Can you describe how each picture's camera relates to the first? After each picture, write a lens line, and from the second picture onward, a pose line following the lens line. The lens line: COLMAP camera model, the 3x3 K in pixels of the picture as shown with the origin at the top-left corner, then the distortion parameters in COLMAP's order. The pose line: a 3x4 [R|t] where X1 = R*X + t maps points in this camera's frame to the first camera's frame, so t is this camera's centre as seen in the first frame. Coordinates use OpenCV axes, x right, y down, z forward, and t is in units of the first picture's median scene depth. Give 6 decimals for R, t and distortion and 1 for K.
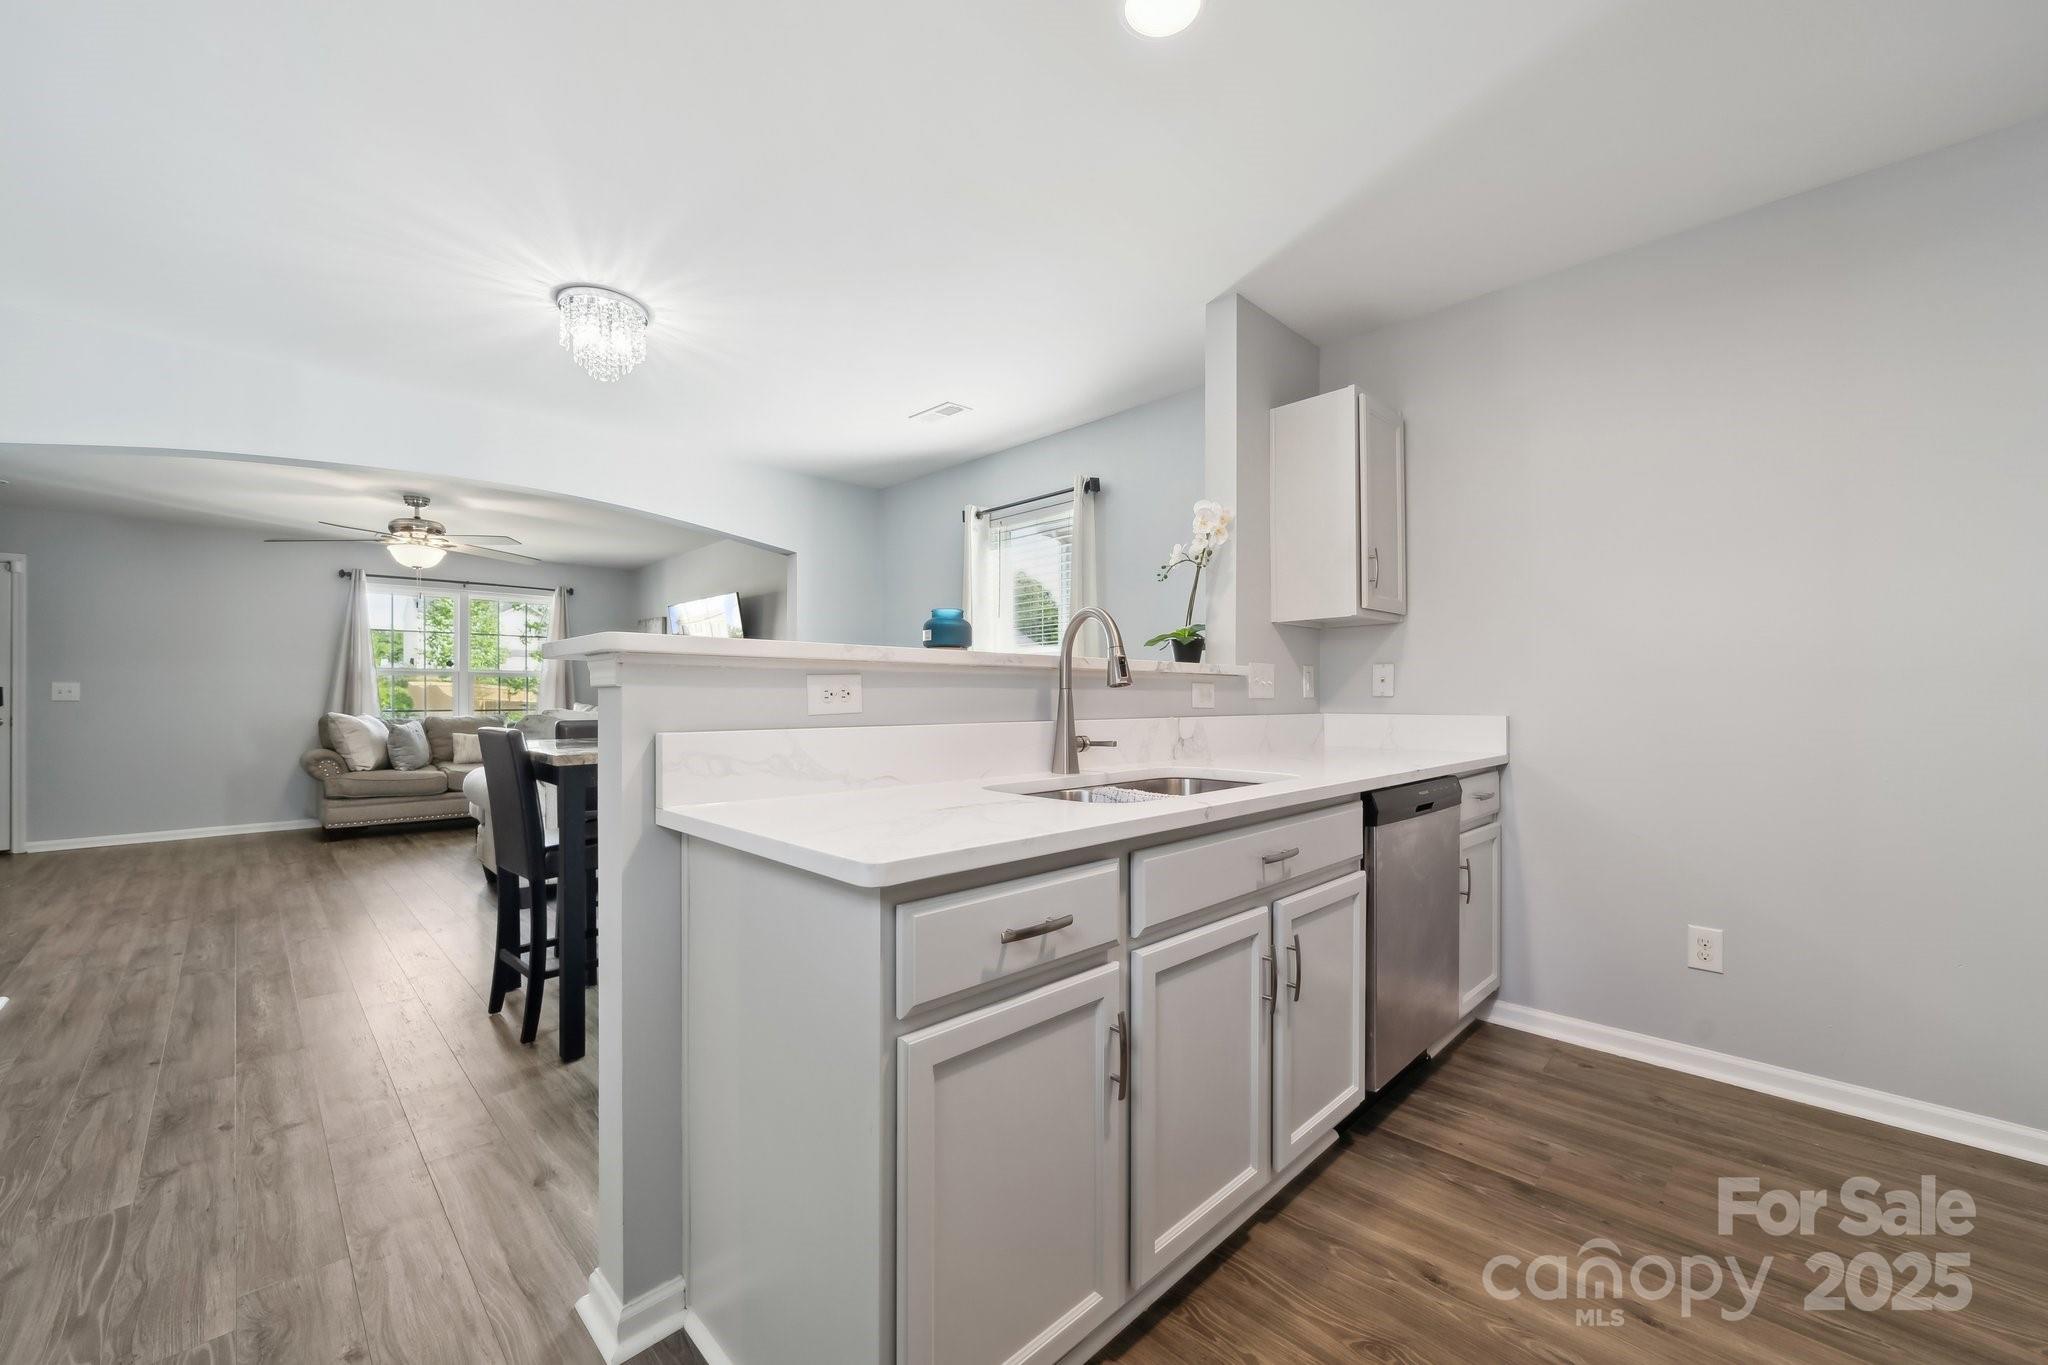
lens RADIAL K [[809.0, 0, 1017.3], [0, 809.0, 697.5], [0, 0, 1]] dist [-0.002418, -0.000221]
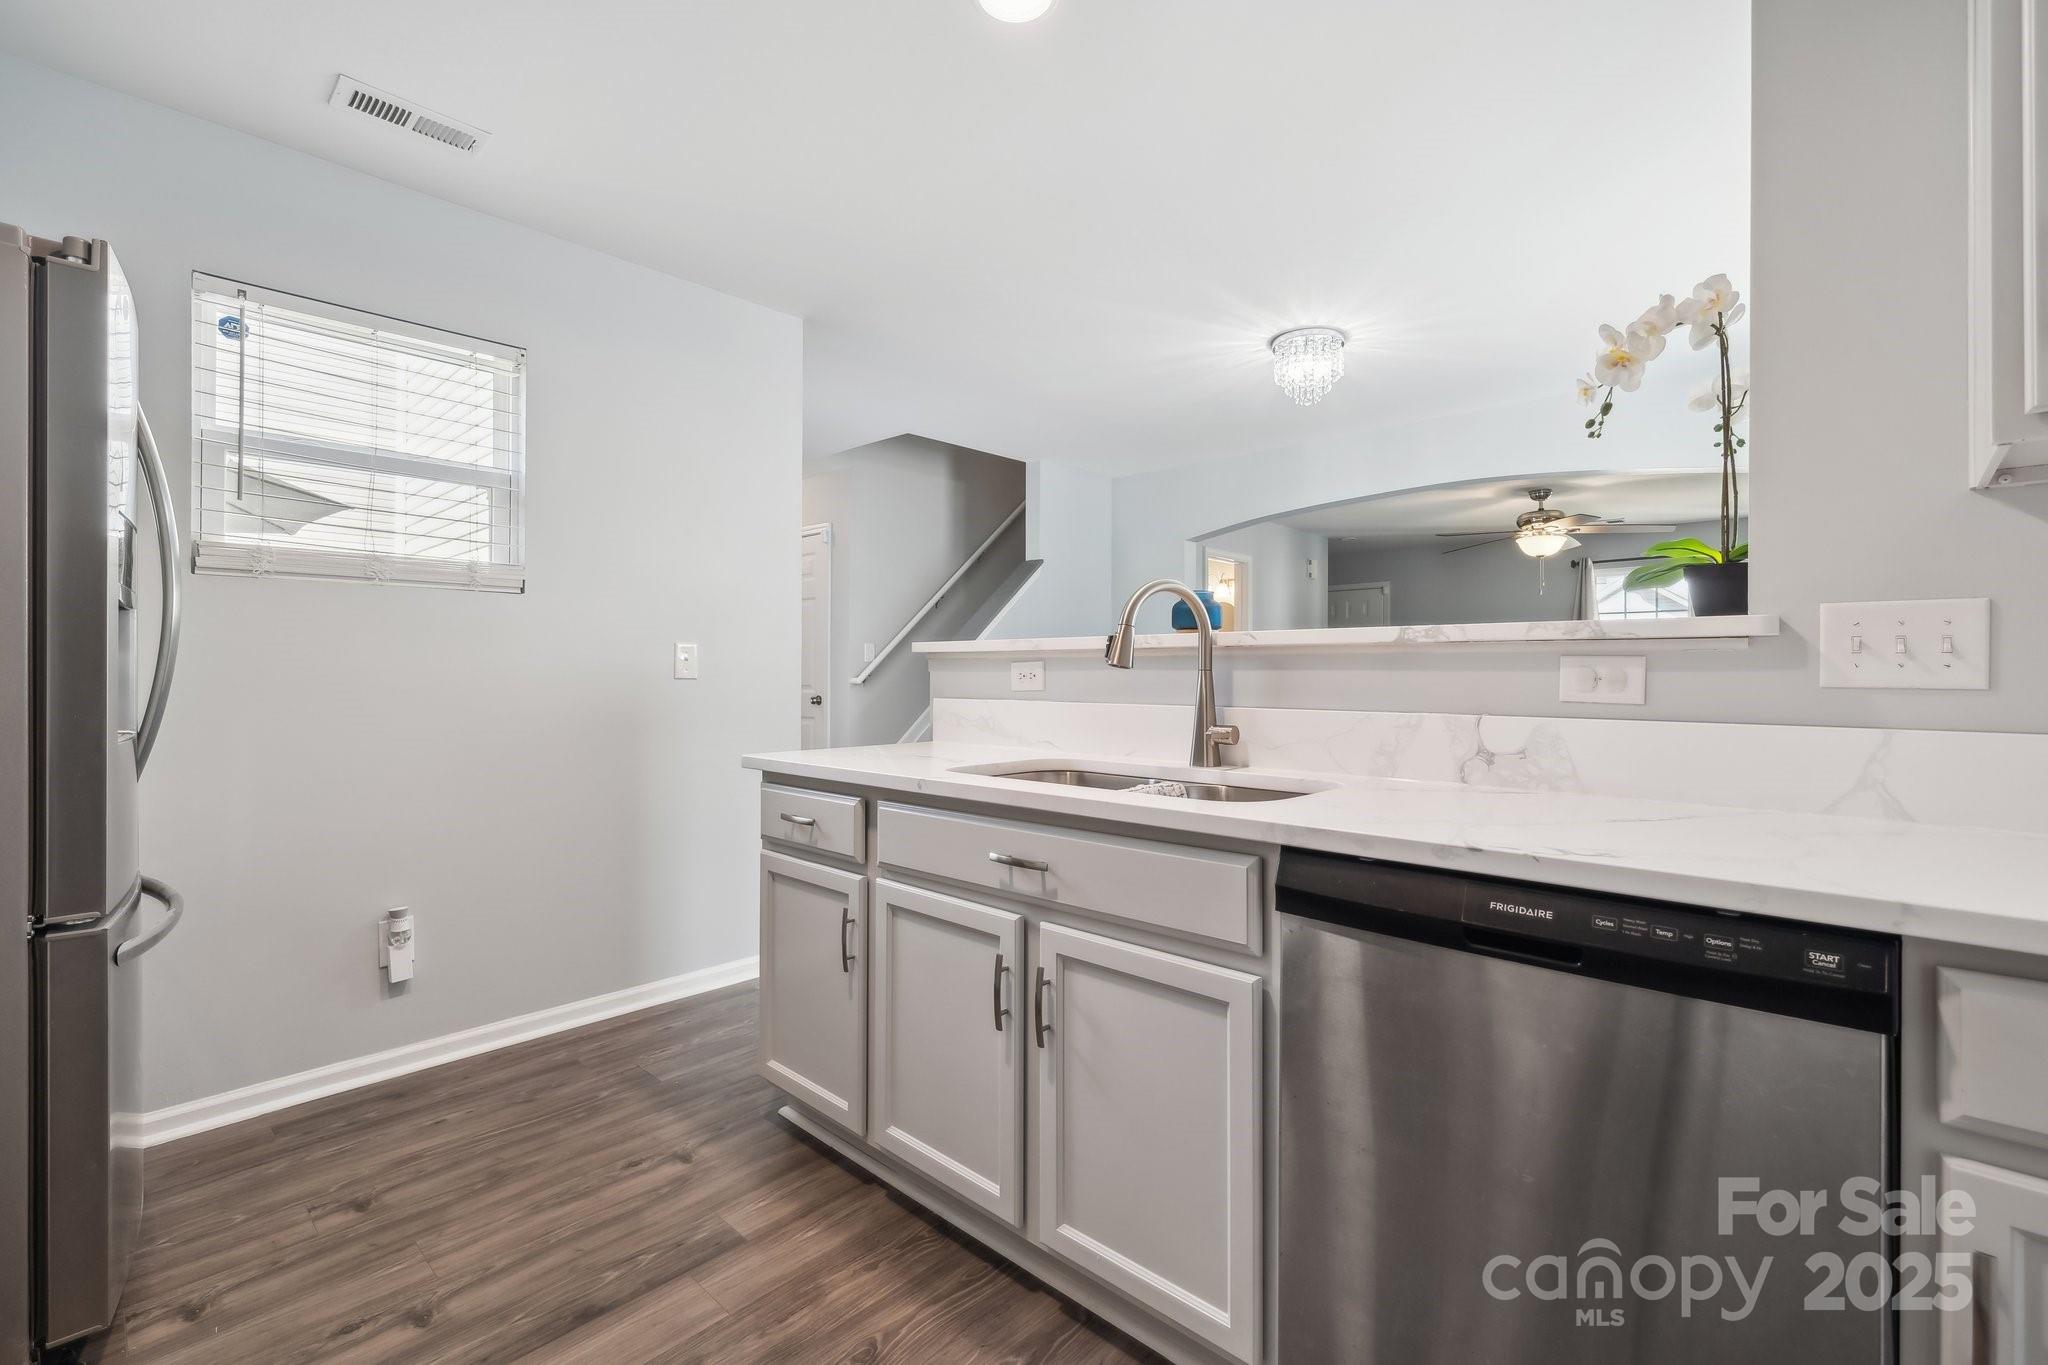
lens RADIAL K [[852.9, 0, 1017.6], [0, 852.9, 676.9], [0, 0, 1]] dist [-0.000098, -0.000062]
pose [[0.046658, 0.001941, -0.998909, 1.060249], [-0.005523, 0.999983, 0.001685, -0.004252], [0.998896, 0.005438, 0.046668, 0.815898]]
